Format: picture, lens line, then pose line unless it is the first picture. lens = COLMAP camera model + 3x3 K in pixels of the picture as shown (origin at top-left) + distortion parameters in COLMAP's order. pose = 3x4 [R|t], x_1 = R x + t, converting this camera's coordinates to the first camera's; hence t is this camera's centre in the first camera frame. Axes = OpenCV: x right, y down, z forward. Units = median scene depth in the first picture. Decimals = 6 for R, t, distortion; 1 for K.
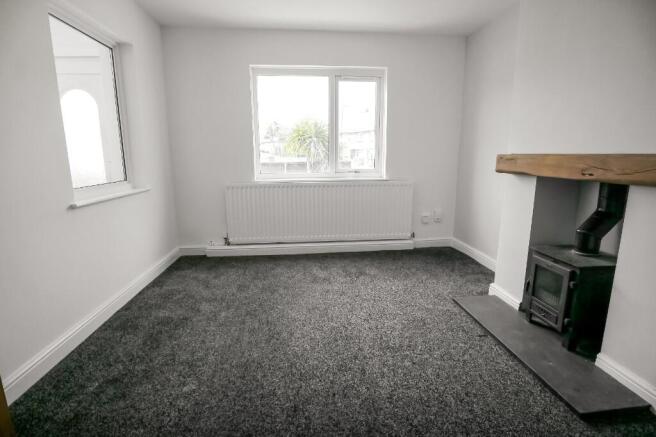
lens RADIAL K [[336.6, 0, 328.0], [0, 336.6, 218.5], [0, 0, 1]] dist [-0.003980, -0.000266]
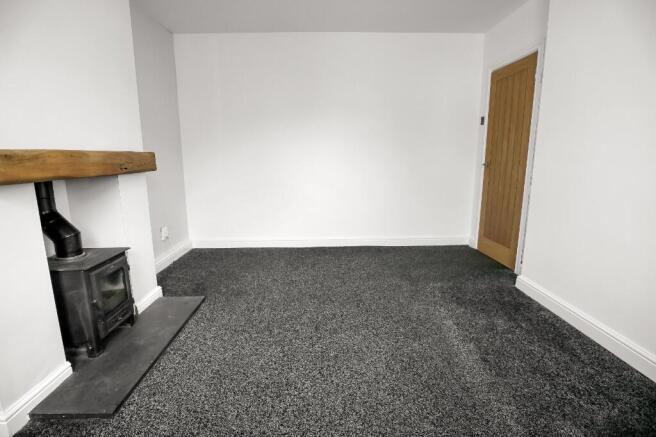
lens RADIAL K [[336.6, 0, 328.0], [0, 336.6, 218.5], [0, 0, 1]] dist [-0.003980, -0.000266]
pose [[-0.997663, -0.004249, 0.068191, -0.011199], [0.021262, 0.929198, 0.368970, -0.222192], [-0.064931, 0.369557, -0.926937, 1.211975]]
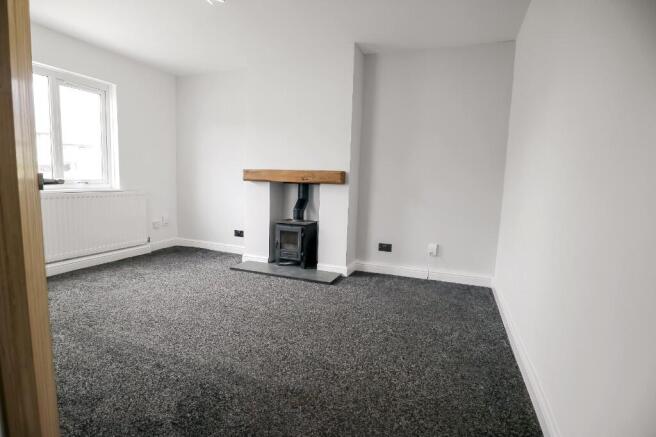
lens RADIAL K [[336.6, 0, 328.0], [0, 336.6, 218.5], [0, 0, 1]] dist [-0.003980, -0.000266]
pose [[0.474830, -0.089556, 0.875509, -0.601186], [0.135688, 0.990364, 0.027715, 0.041338], [-0.869554, 0.105636, 0.482407, -0.069269]]
